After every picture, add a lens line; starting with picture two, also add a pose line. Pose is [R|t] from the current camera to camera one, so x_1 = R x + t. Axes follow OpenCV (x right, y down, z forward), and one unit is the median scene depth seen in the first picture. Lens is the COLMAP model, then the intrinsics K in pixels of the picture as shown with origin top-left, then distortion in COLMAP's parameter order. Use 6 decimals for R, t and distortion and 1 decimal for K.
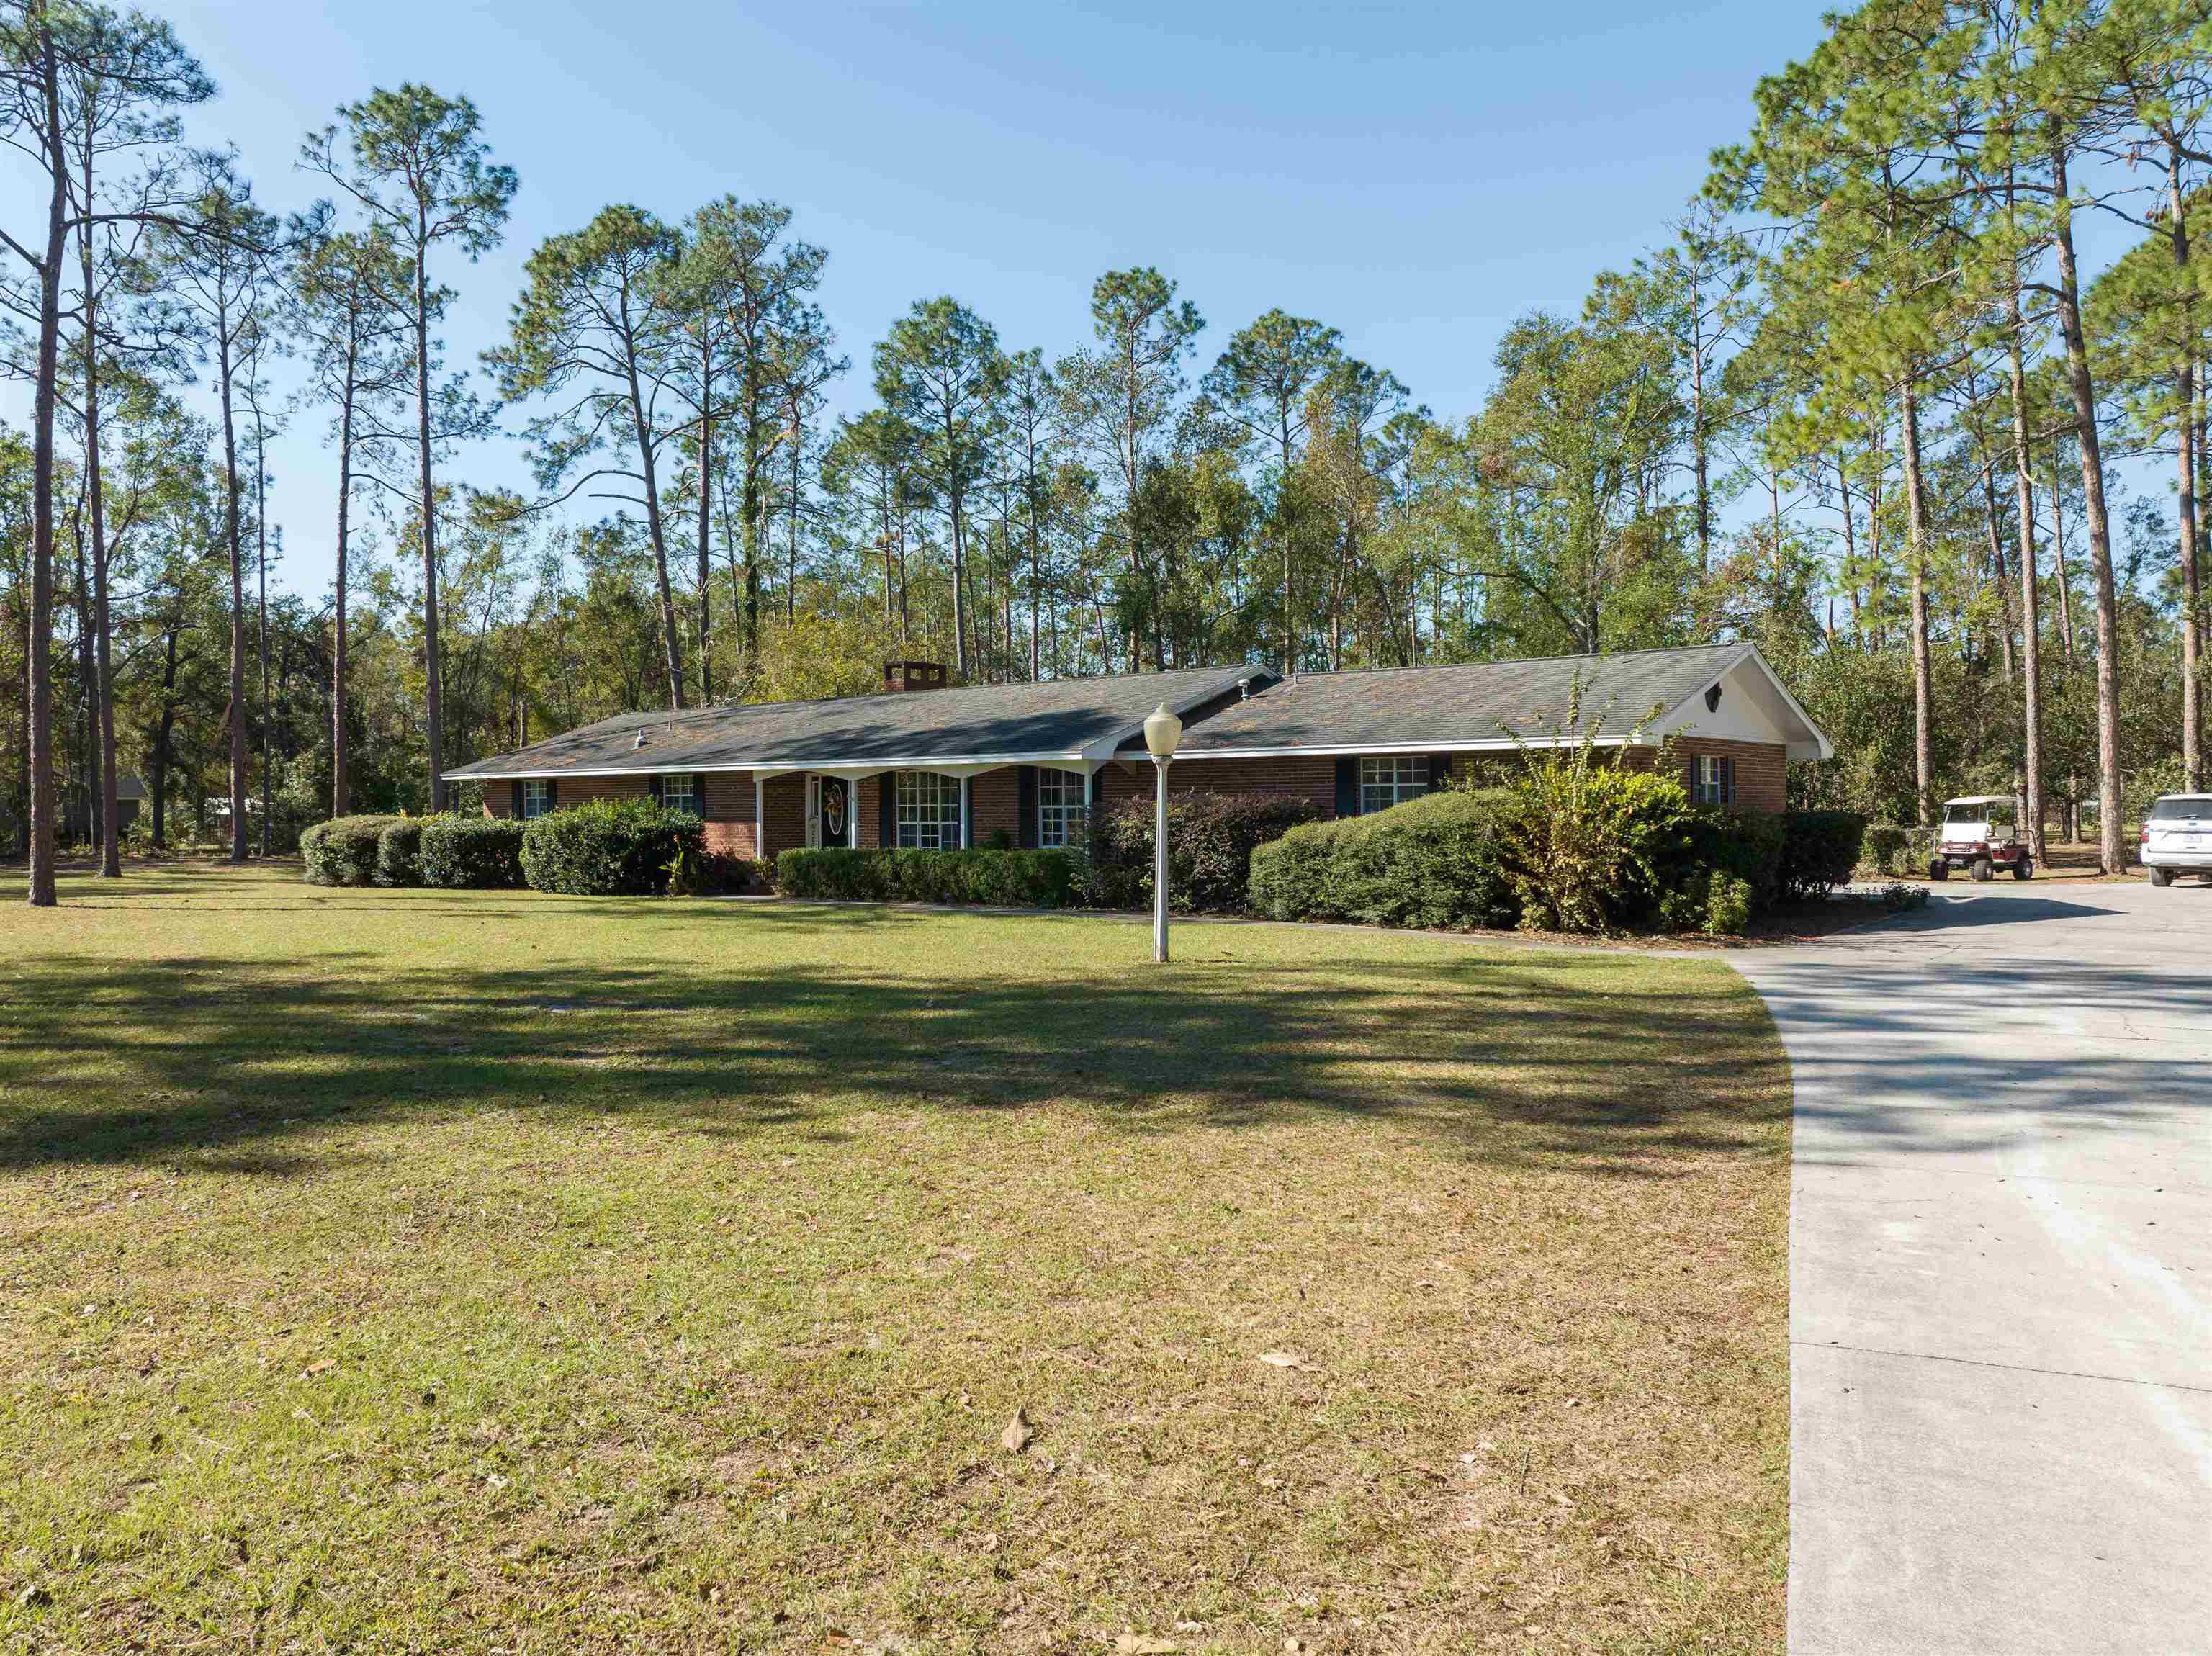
lens RADIAL K [[1560.6, 0, 1106.0], [0, 1560.6, 828.0], [0, 0, 1]] dist [-0.062805, 0.022236]
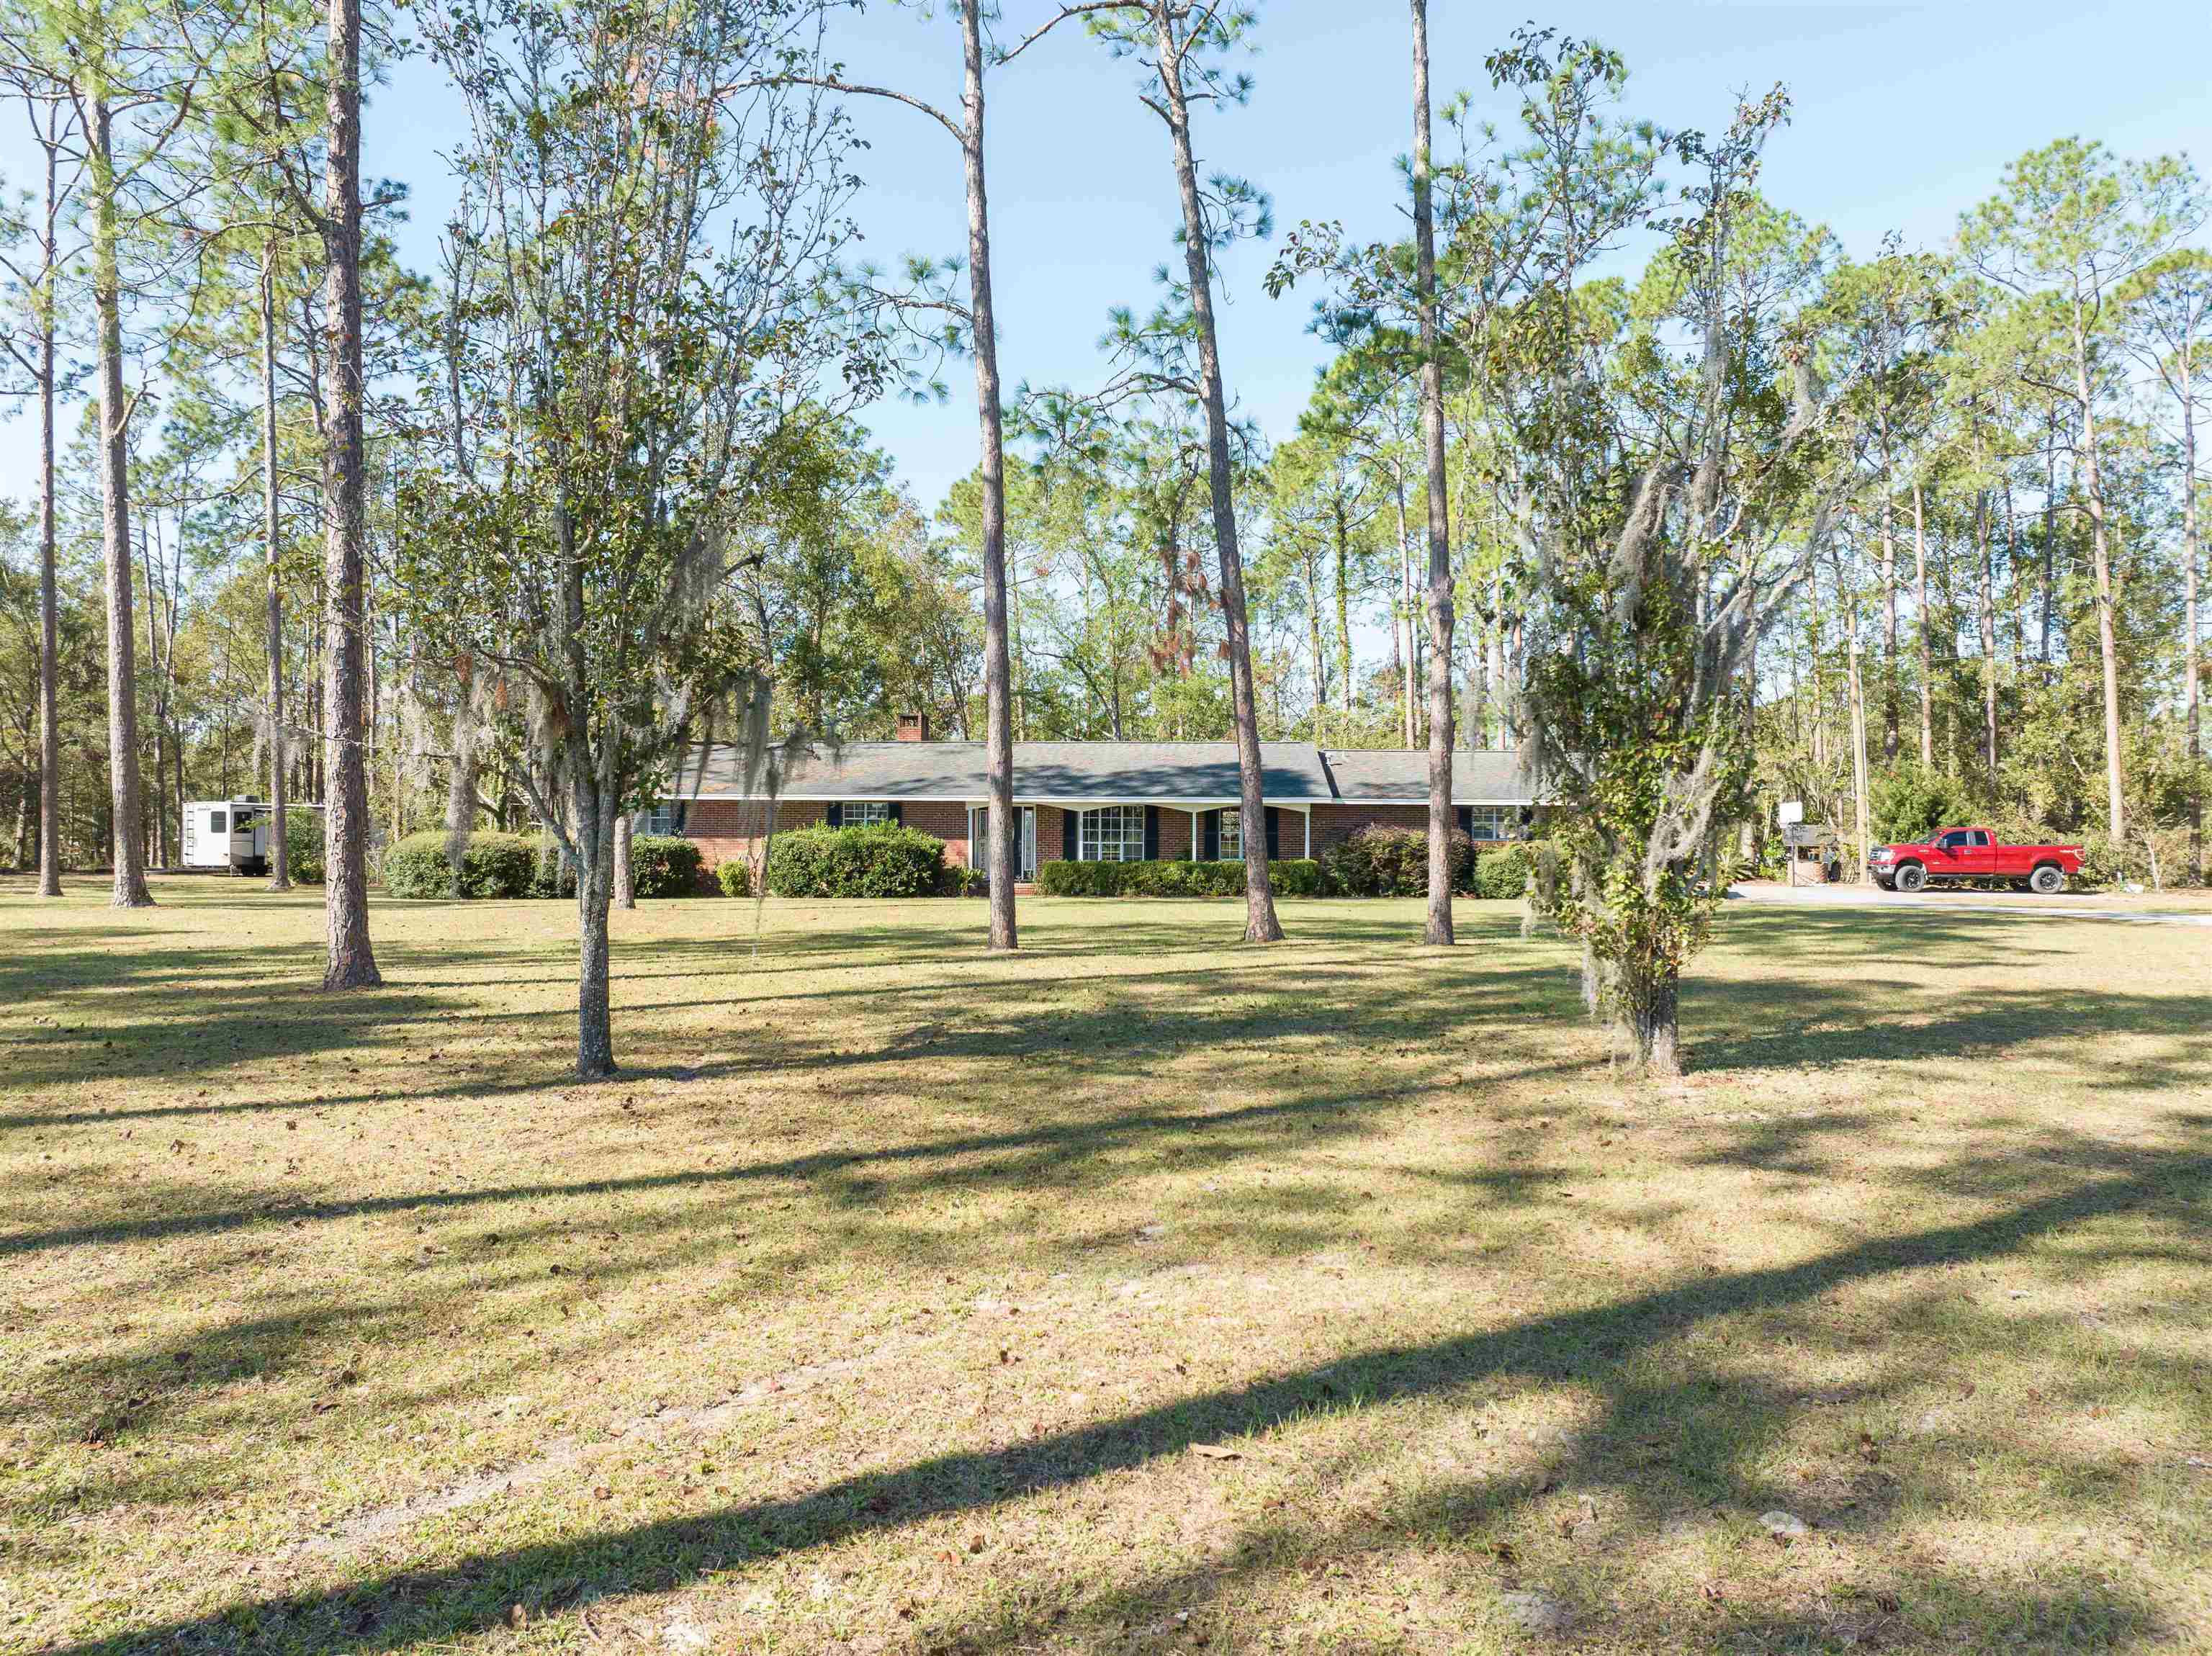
lens RADIAL K [[1560.6, 0, 1106.0], [0, 1560.6, 828.0], [0, 0, 1]] dist [-0.062805, 0.022236]
pose [[0.792500, 0.014946, 0.609689, -0.826084], [-0.003942, 0.999804, -0.019385, 0.009071], [-0.609859, 0.012959, 0.792404, -0.082626]]
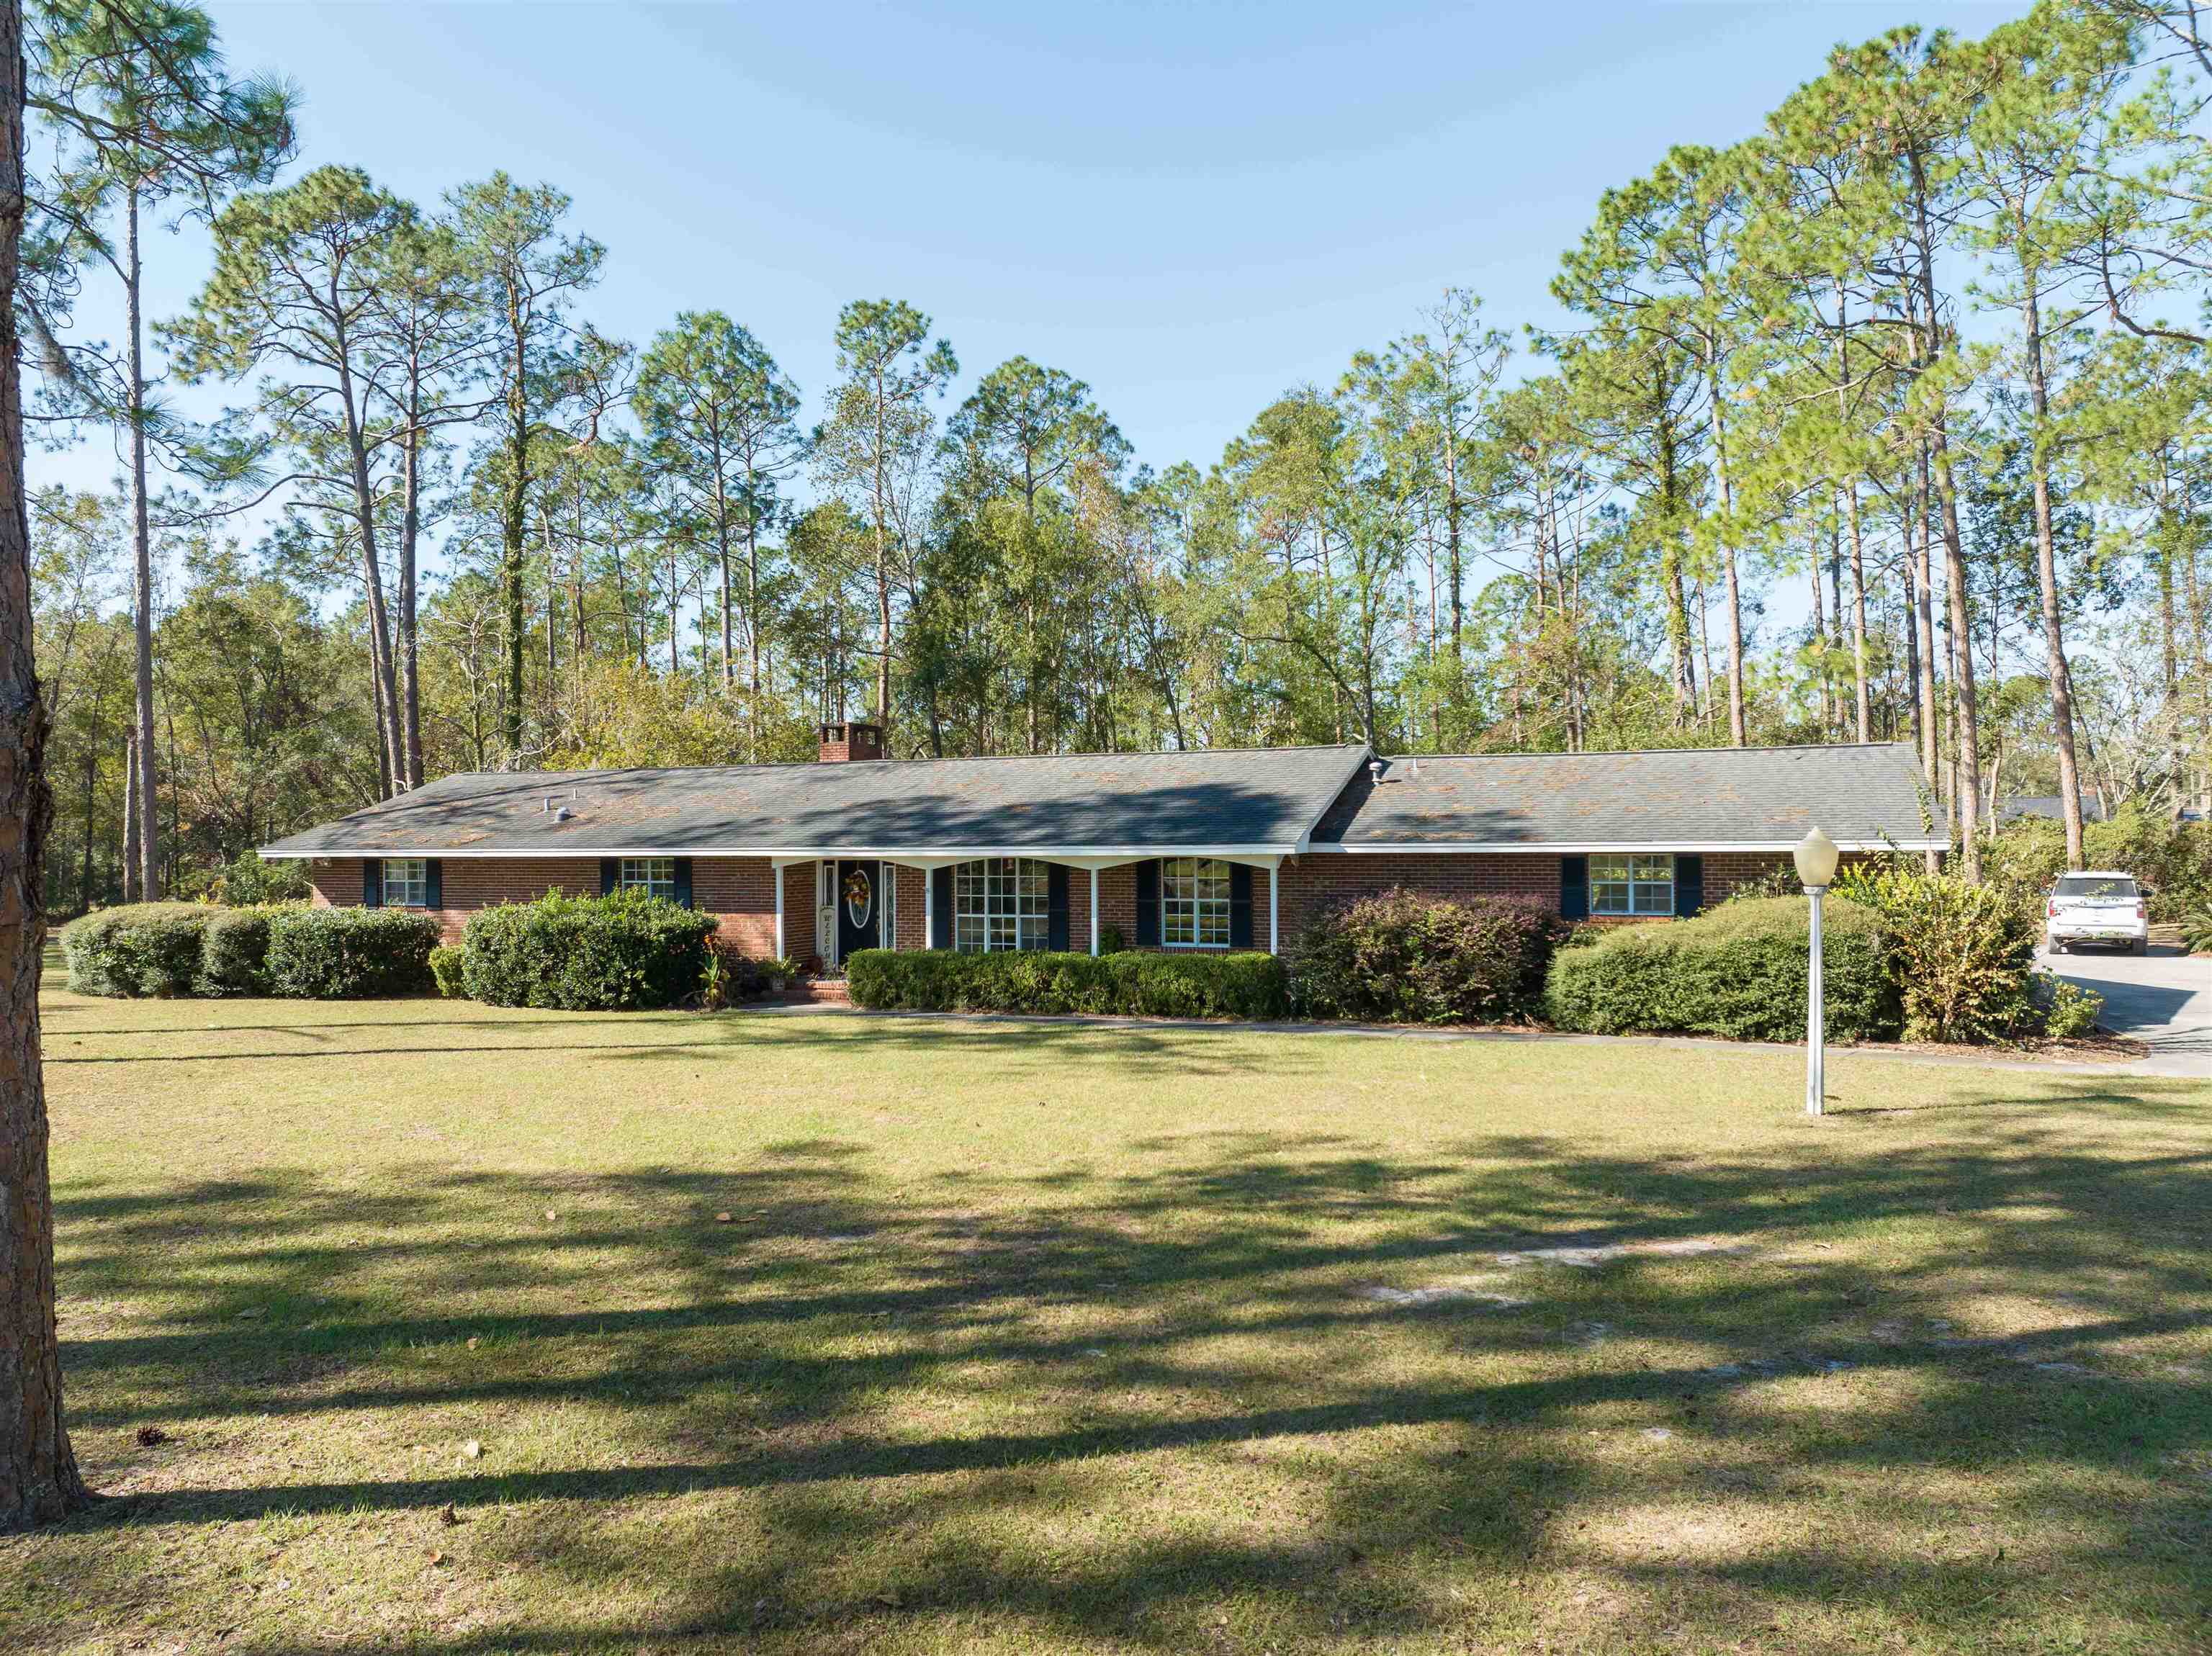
lens RADIAL K [[1560.6, 0, 1106.0], [0, 1560.6, 828.0], [0, 0, 1]] dist [-0.062805, 0.022236]
pose [[0.949985, 0.003134, 0.312280, -0.285781], [0.004716, 0.999692, -0.024378, -0.026956], [-0.312260, 0.024632, 0.949677, 0.124059]]
